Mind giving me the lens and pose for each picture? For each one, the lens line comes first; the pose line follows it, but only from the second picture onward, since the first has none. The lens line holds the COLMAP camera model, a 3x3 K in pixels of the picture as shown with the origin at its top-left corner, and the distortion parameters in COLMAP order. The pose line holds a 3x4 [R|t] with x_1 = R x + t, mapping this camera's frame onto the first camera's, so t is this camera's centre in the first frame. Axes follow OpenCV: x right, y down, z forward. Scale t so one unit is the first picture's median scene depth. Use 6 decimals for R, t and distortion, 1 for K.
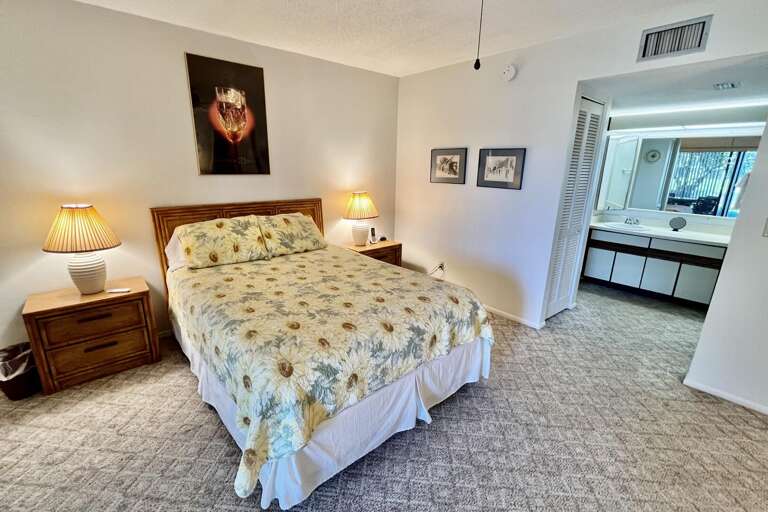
lens RADIAL K [[335.2, 0, 384.0], [0, 335.2, 256.0], [0, 0, 1]] dist [0.000311, 0.000135]
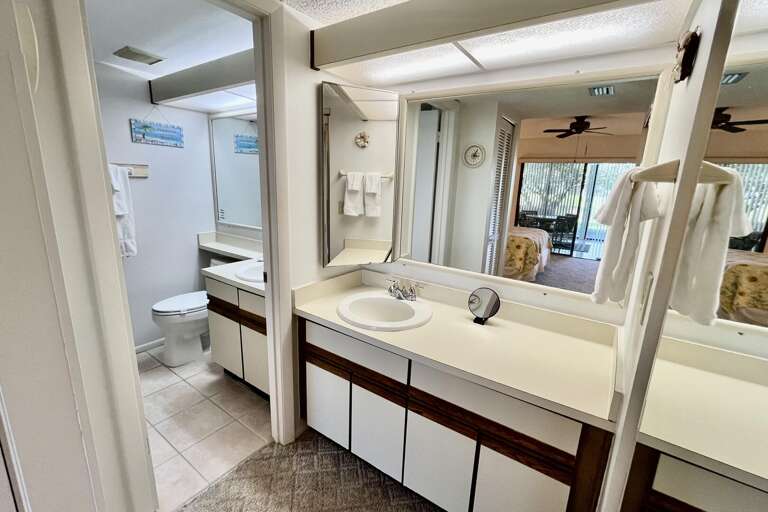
lens RADIAL K [[335.2, 0, 384.0], [0, 335.2, 256.0], [0, 0, 1]] dist [0.000311, 0.000135]
pose [[0.968537, -0.033752, 0.246571, 0.500938], [0.043030, 0.998550, -0.032336, -0.111412], [-0.245123, 0.041929, 0.968585, 0.481133]]
